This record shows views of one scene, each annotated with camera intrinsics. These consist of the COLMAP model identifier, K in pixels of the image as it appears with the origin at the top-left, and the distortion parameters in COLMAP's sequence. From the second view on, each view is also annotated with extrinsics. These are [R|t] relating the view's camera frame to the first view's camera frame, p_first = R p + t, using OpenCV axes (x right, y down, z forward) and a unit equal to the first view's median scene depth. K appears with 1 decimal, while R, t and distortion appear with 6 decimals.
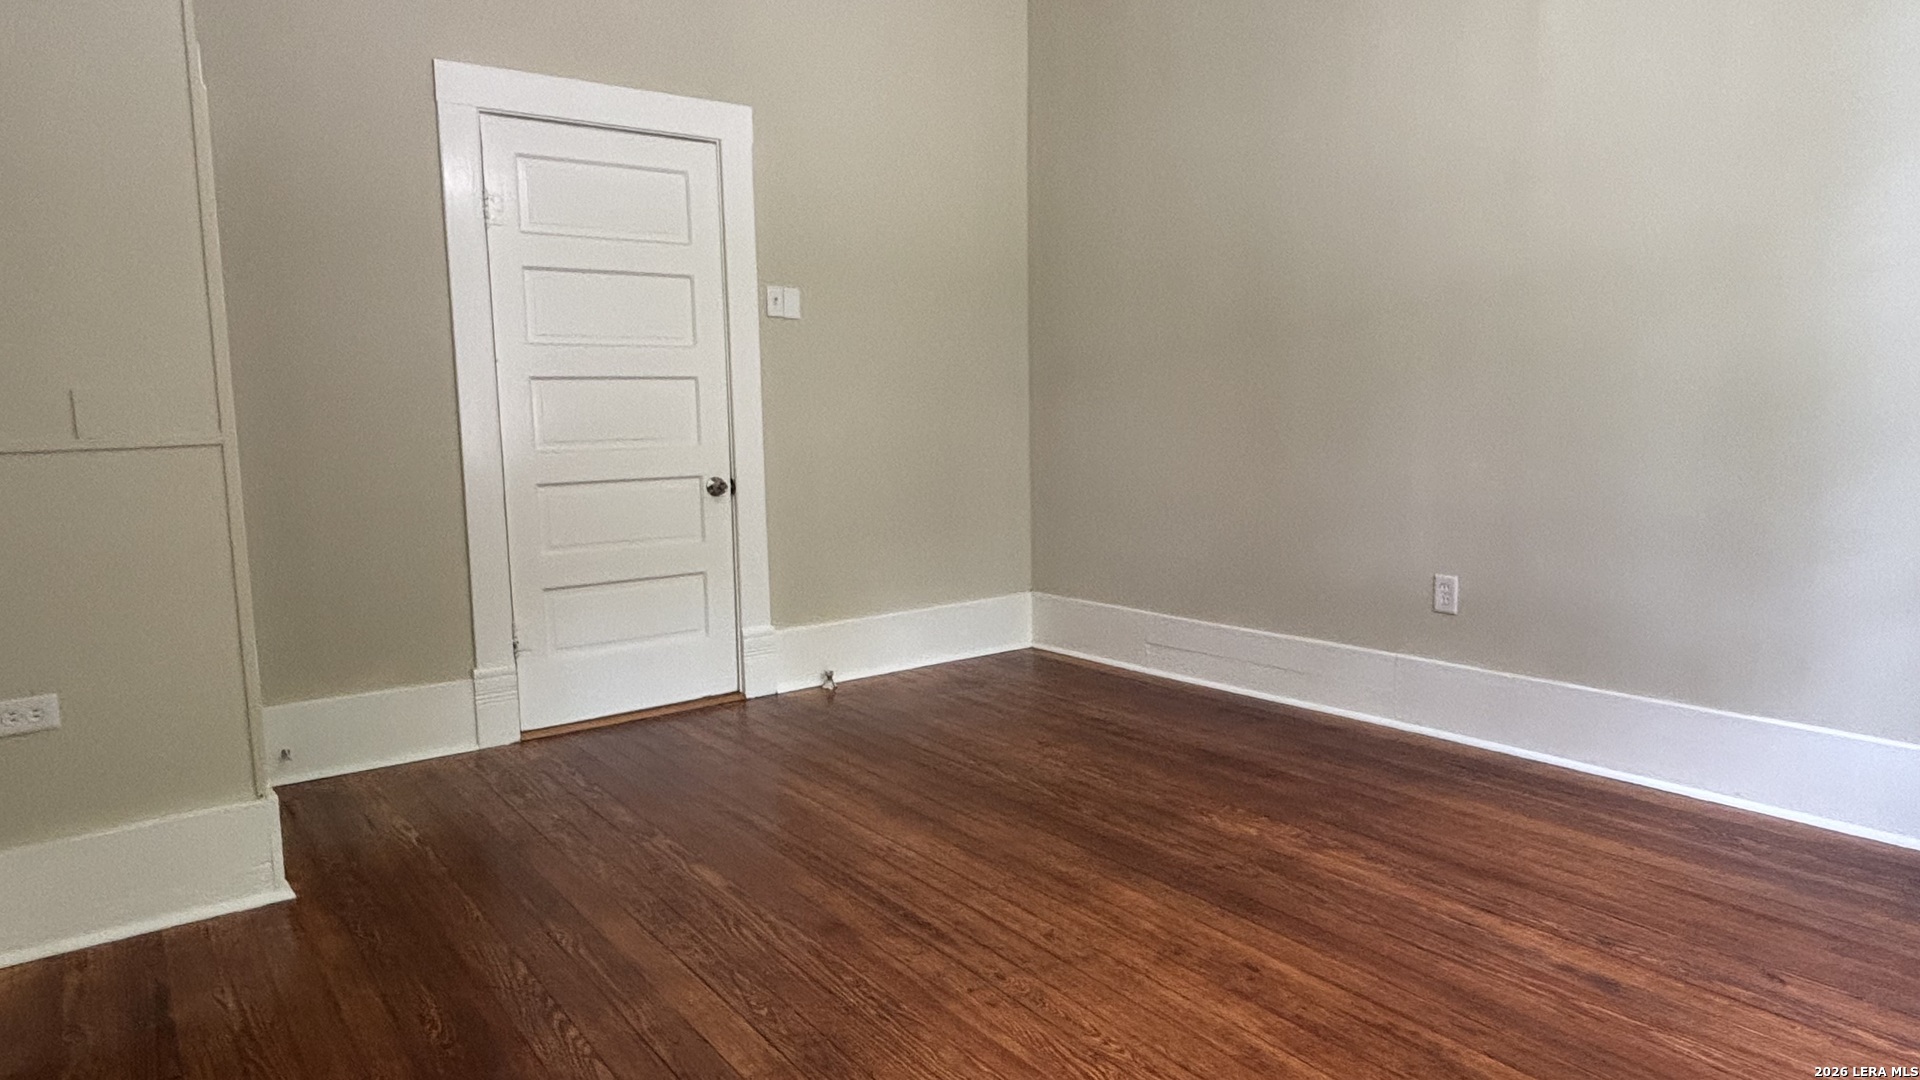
lens RADIAL K [[1136.7, 0, 946.8], [0, 1136.7, 534.8], [0, 0, 1]] dist [0.017277, -0.001370]
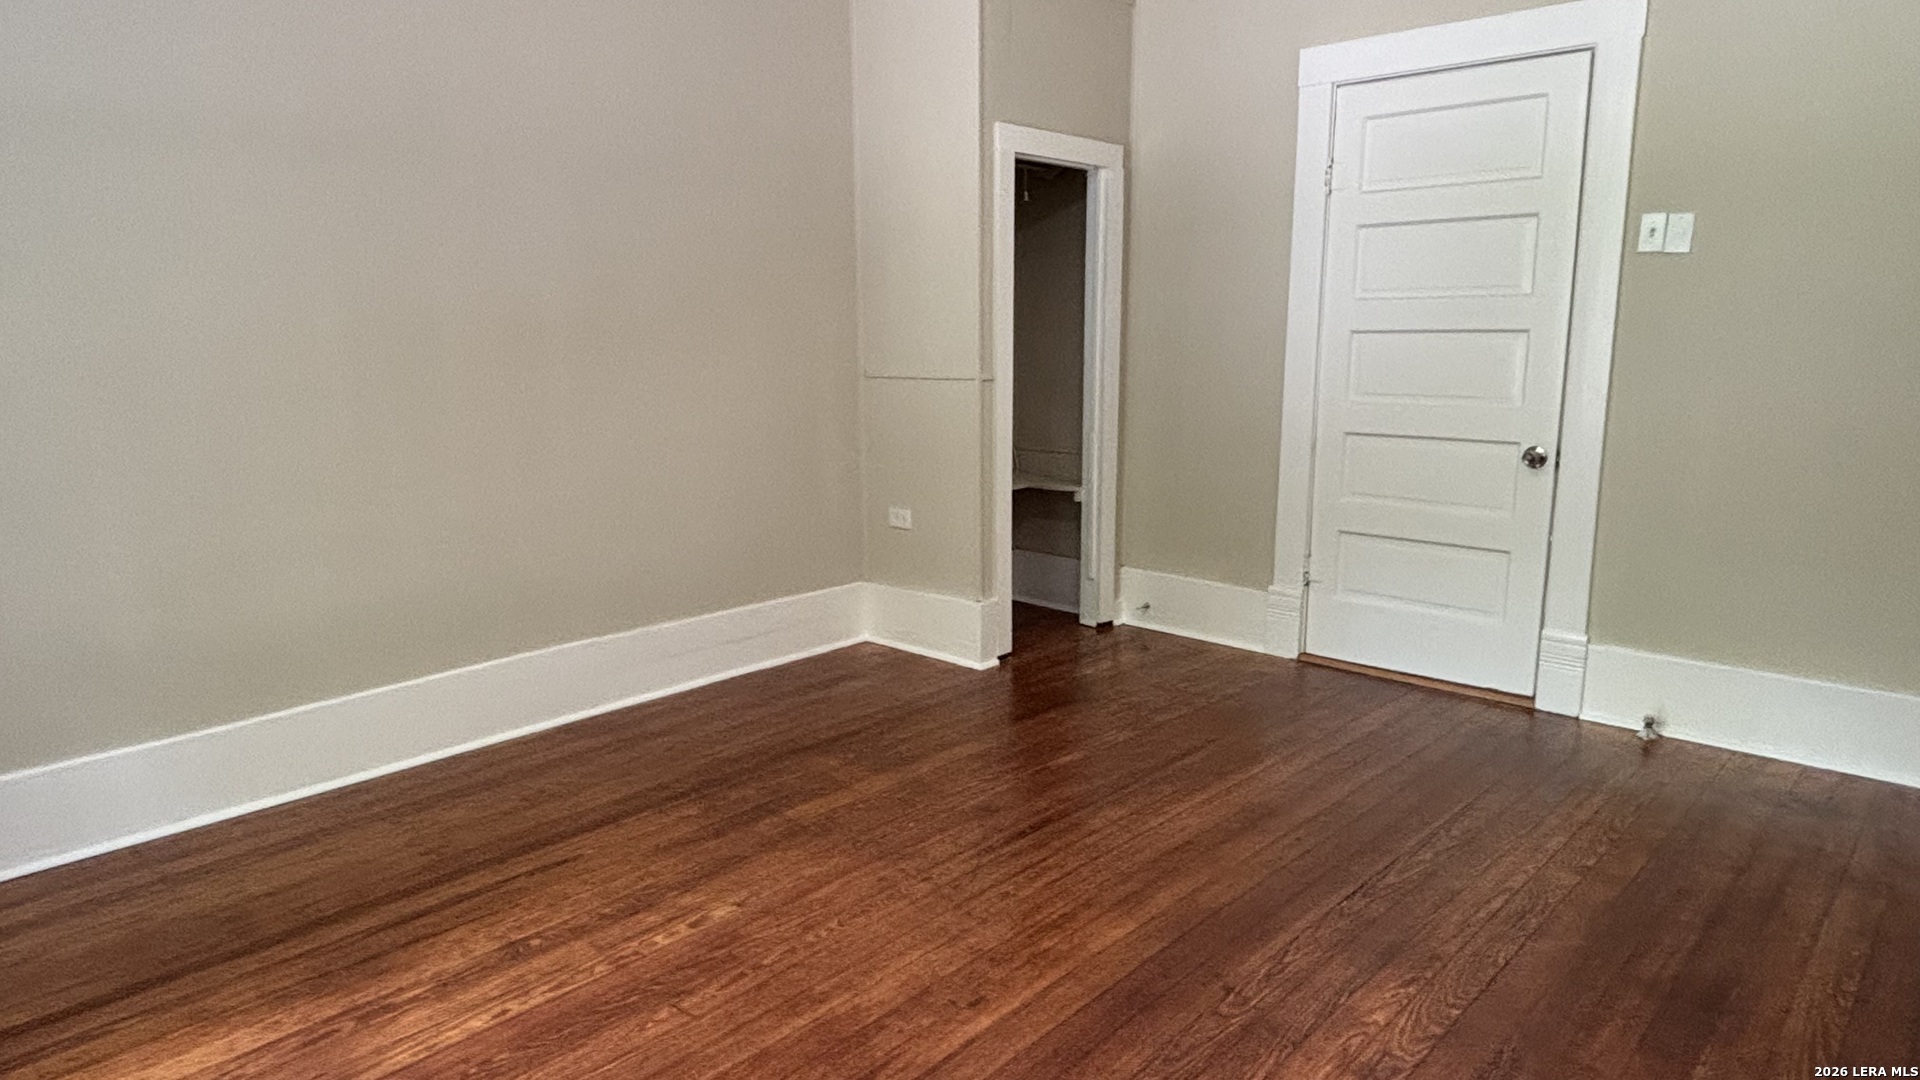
lens RADIAL K [[1136.7, 0, 946.8], [0, 1136.7, 534.8], [0, 0, 1]] dist [0.017277, -0.001370]
pose [[0.181174, 0.184330, -0.966022, 0.622355], [-0.122227, 0.978882, 0.163861, -0.079977], [0.975826, 0.088387, 0.199878, 0.435132]]
